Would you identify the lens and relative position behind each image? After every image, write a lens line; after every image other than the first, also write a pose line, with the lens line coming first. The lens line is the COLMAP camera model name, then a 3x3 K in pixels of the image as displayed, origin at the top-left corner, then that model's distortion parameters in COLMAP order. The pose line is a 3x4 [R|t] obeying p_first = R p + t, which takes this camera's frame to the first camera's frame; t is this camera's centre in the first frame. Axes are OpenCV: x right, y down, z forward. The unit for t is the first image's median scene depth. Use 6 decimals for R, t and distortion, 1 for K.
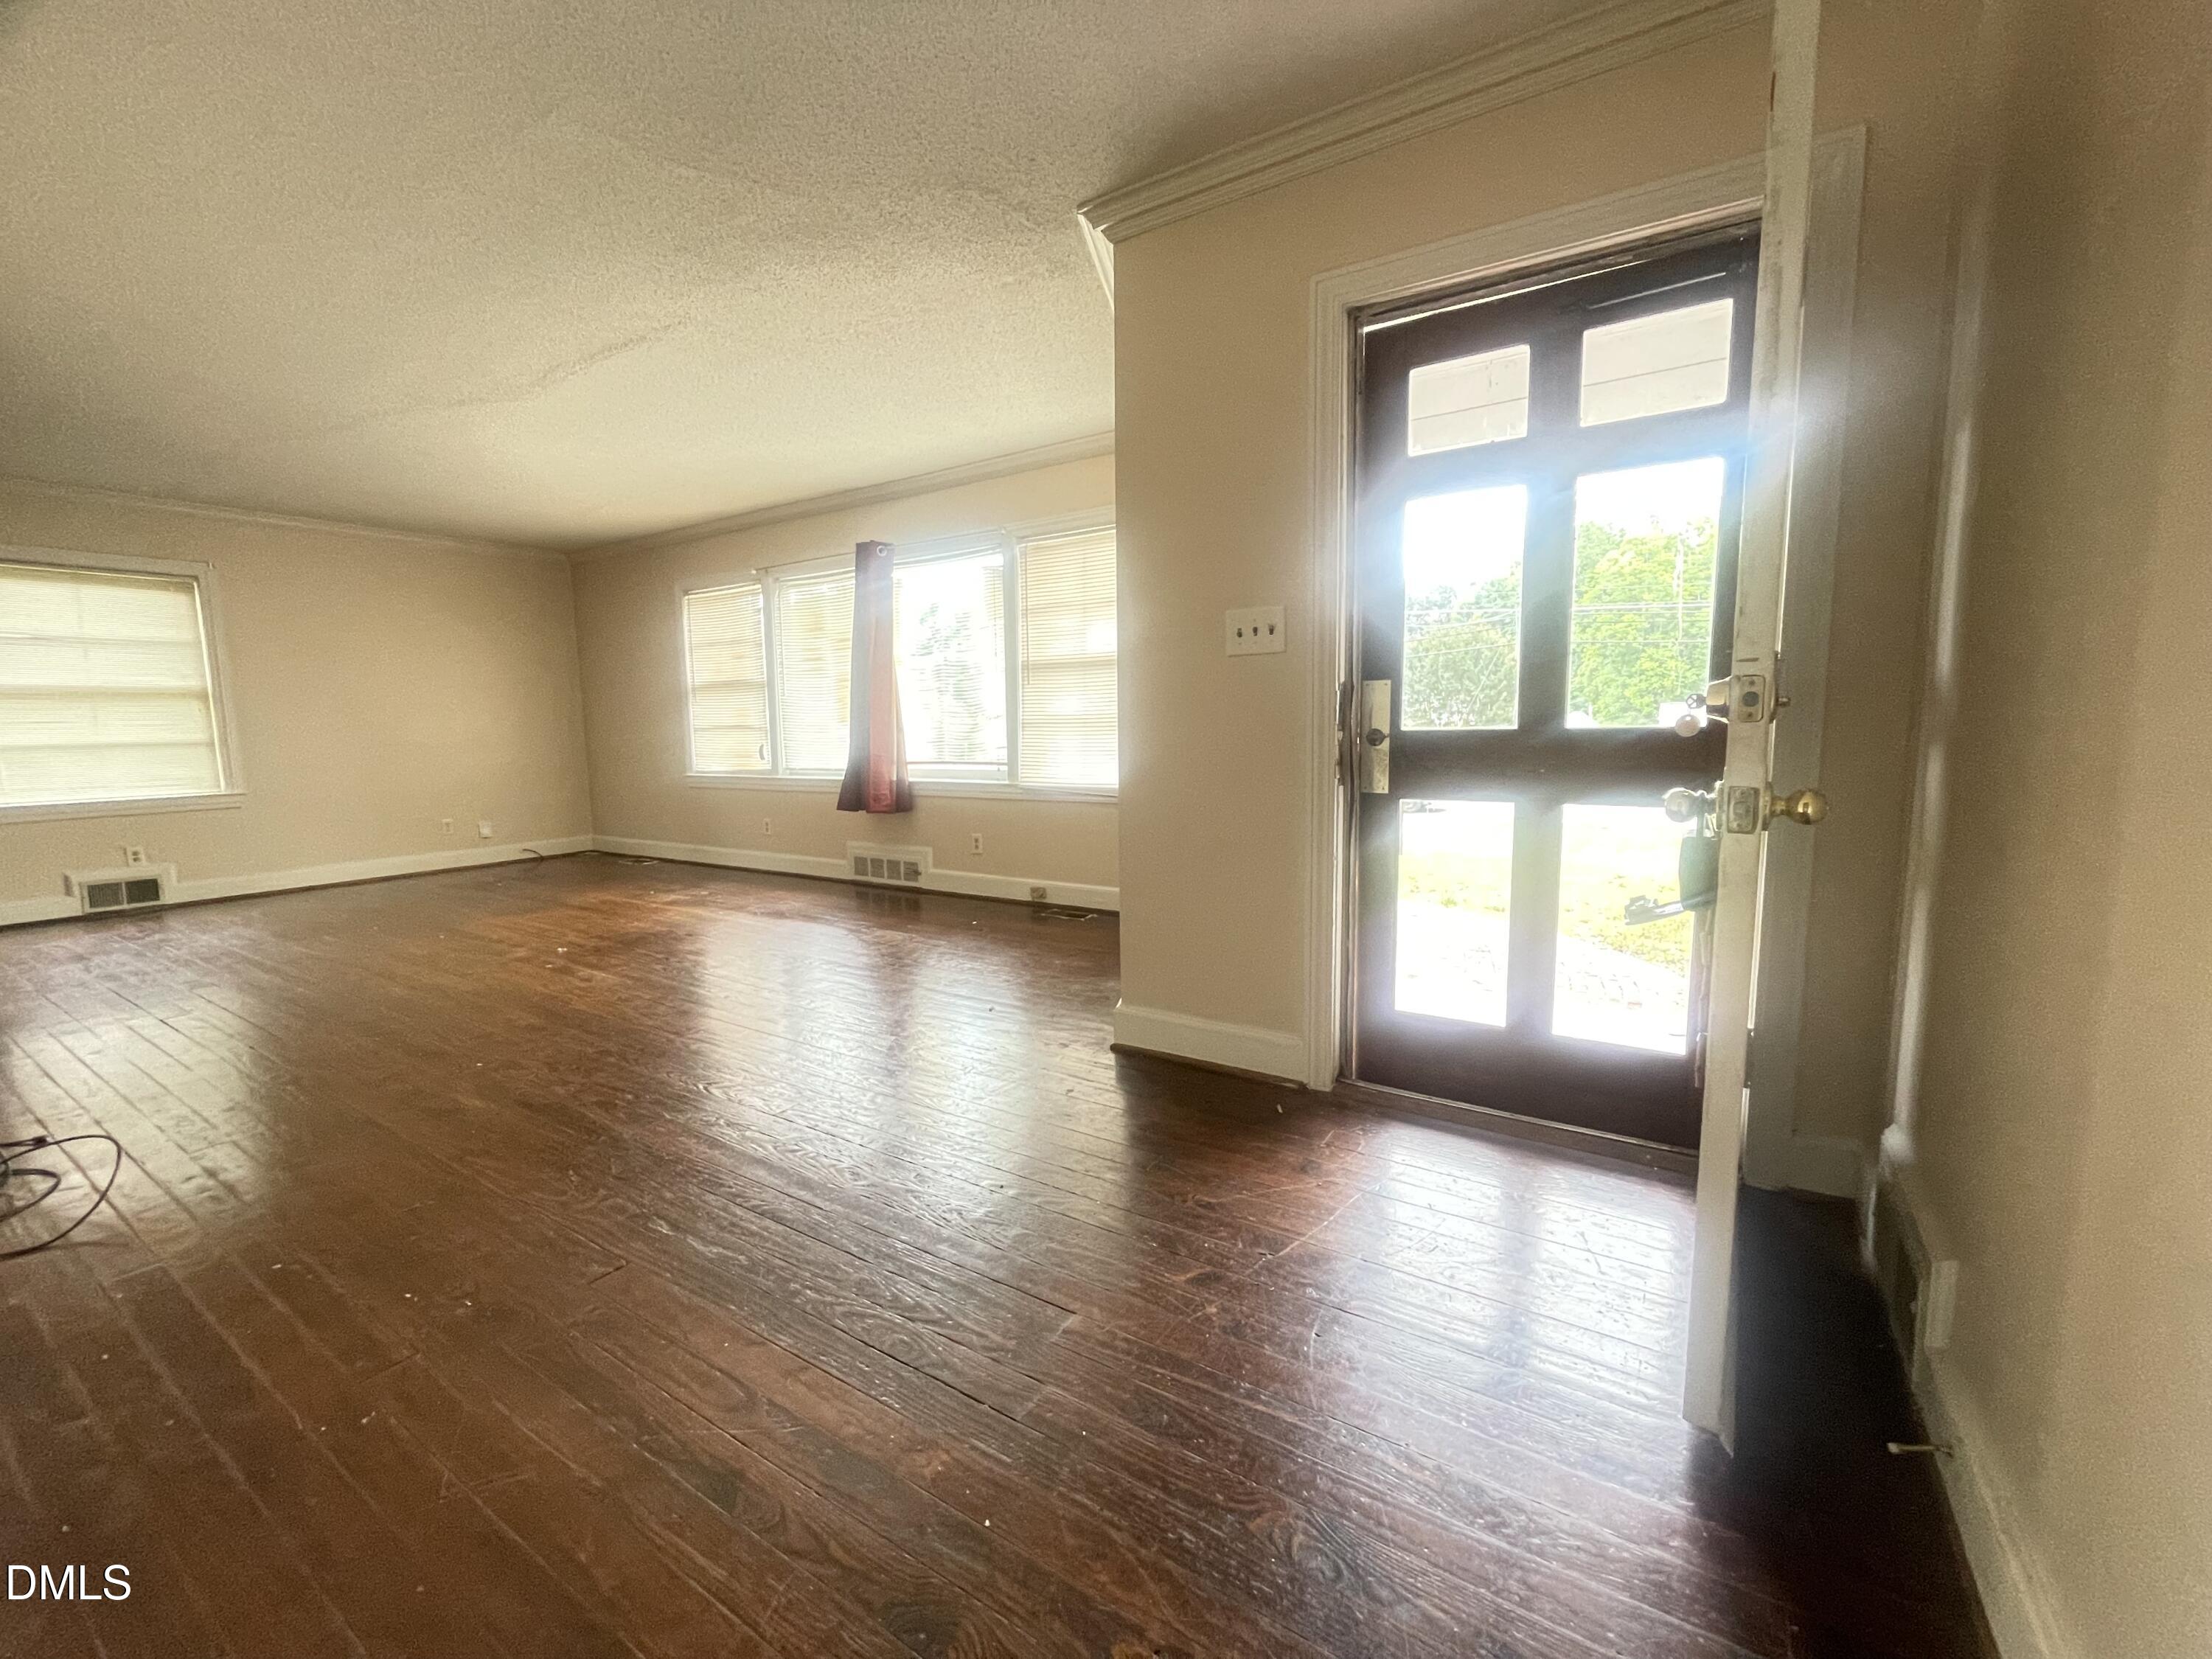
lens RADIAL K [[895.9, 0, 1103.6], [0, 895.9, 826.1], [0, 0, 1]] dist [-0.002616, 0.000020]
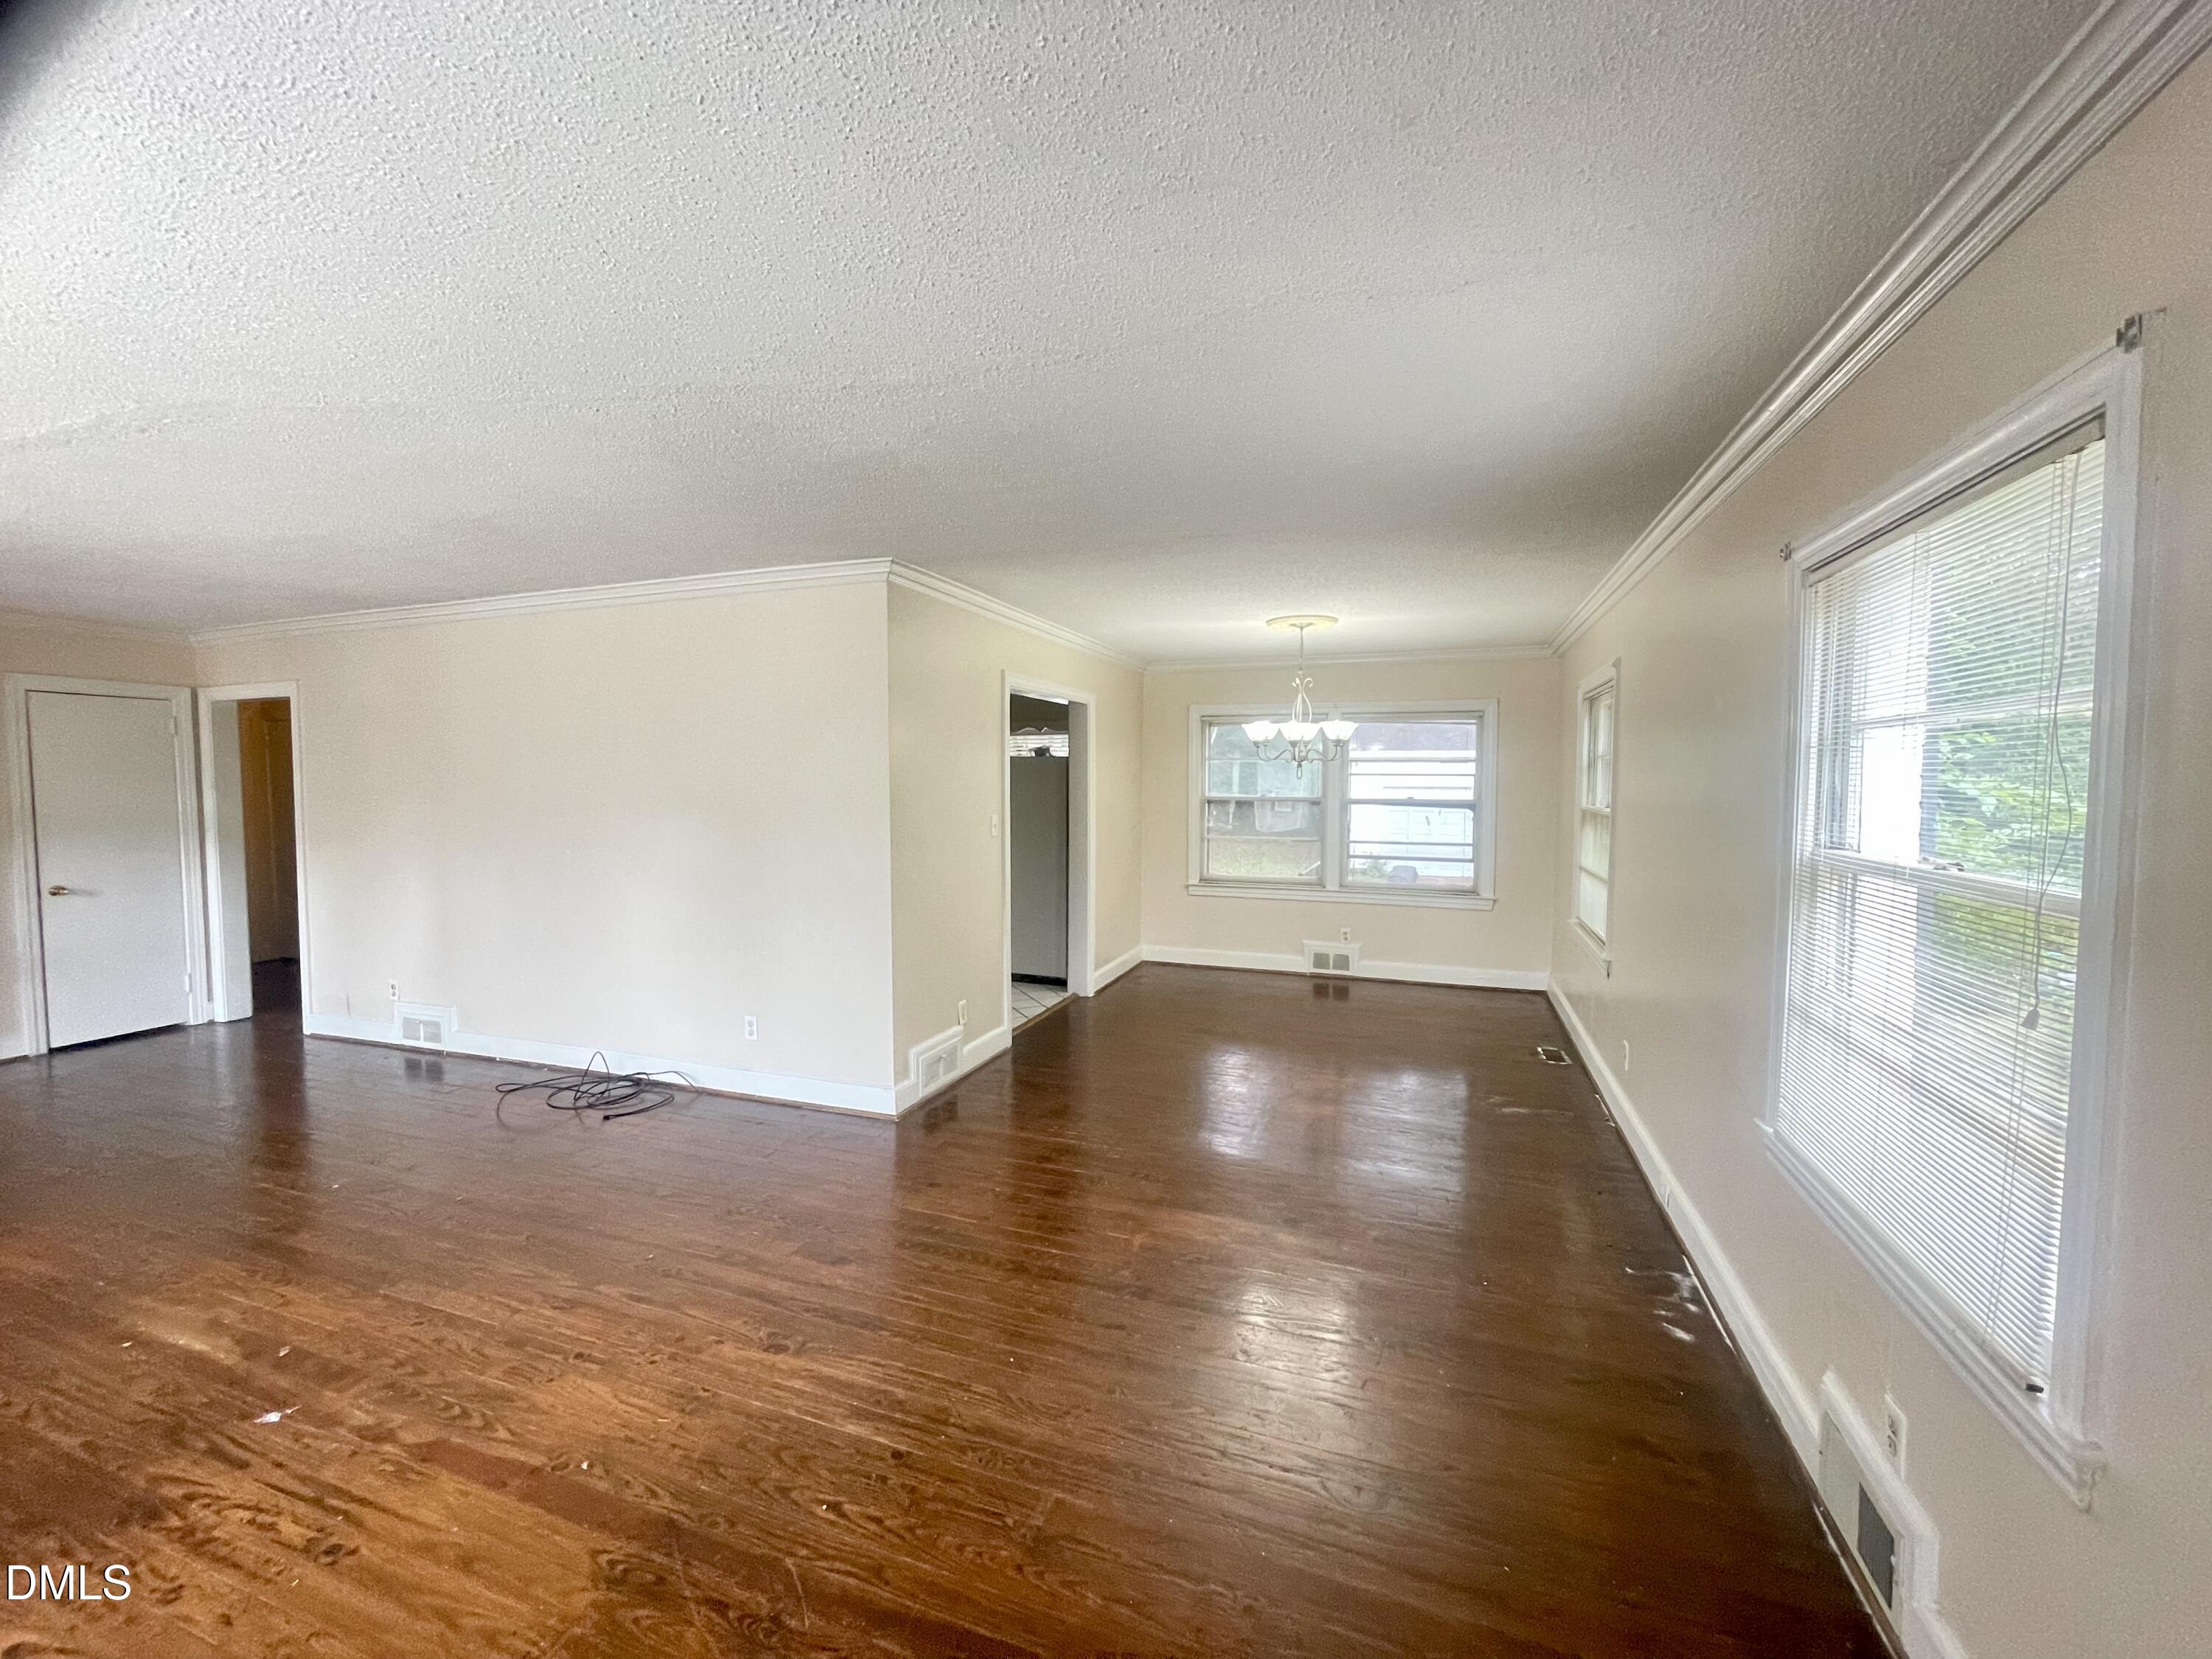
lens RADIAL K [[895.9, 0, 1104.6], [0, 895.9, 828.8], [0, 0, 1]] dist [-0.002616, 0.000020]
pose [[-0.975092, 0.022054, -0.220702, -0.763182], [-0.014474, 0.986597, 0.162535, -0.220606], [0.221329, 0.161681, -0.961703, 1.213227]]
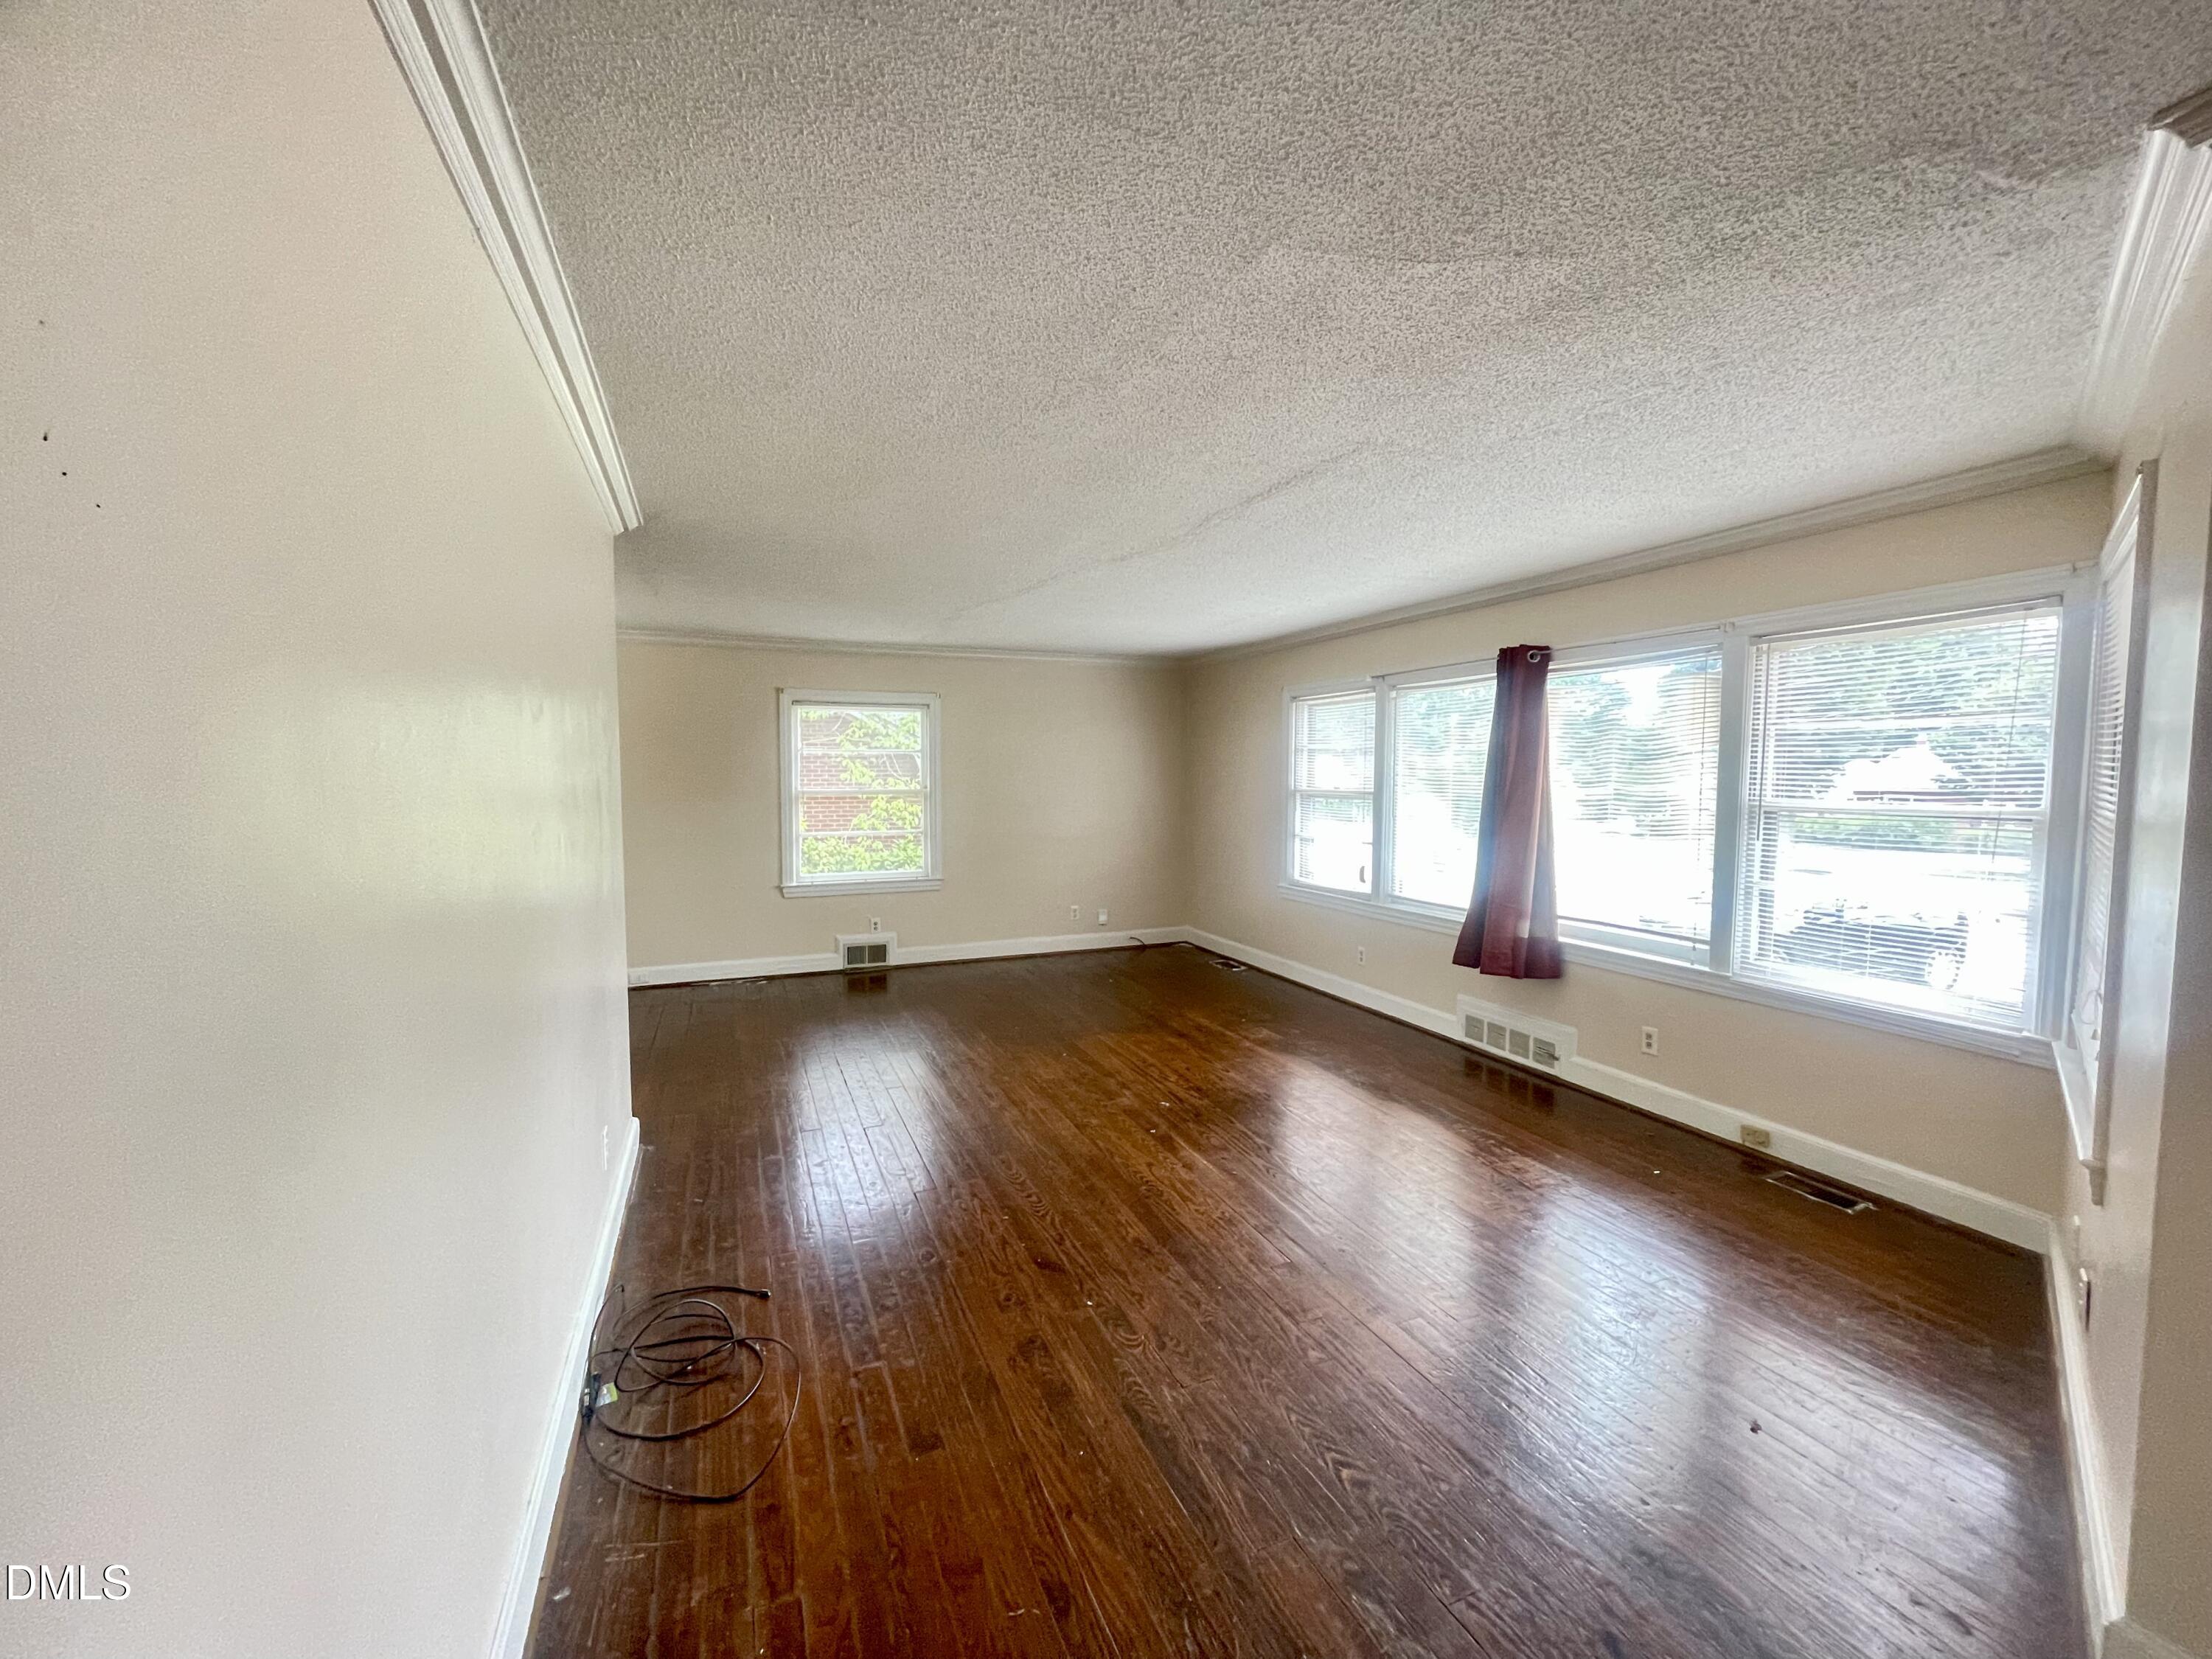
lens RADIAL K [[895.9, 0, 1102.5], [0, 895.9, 823.2], [0, 0, 1]] dist [-0.002616, 0.000020]
pose [[0.824281, 0.049352, -0.564026, -0.105528], [-0.080694, 0.996264, -0.030756, -0.100129], [0.560401, 0.070866, 0.825184, 0.118534]]
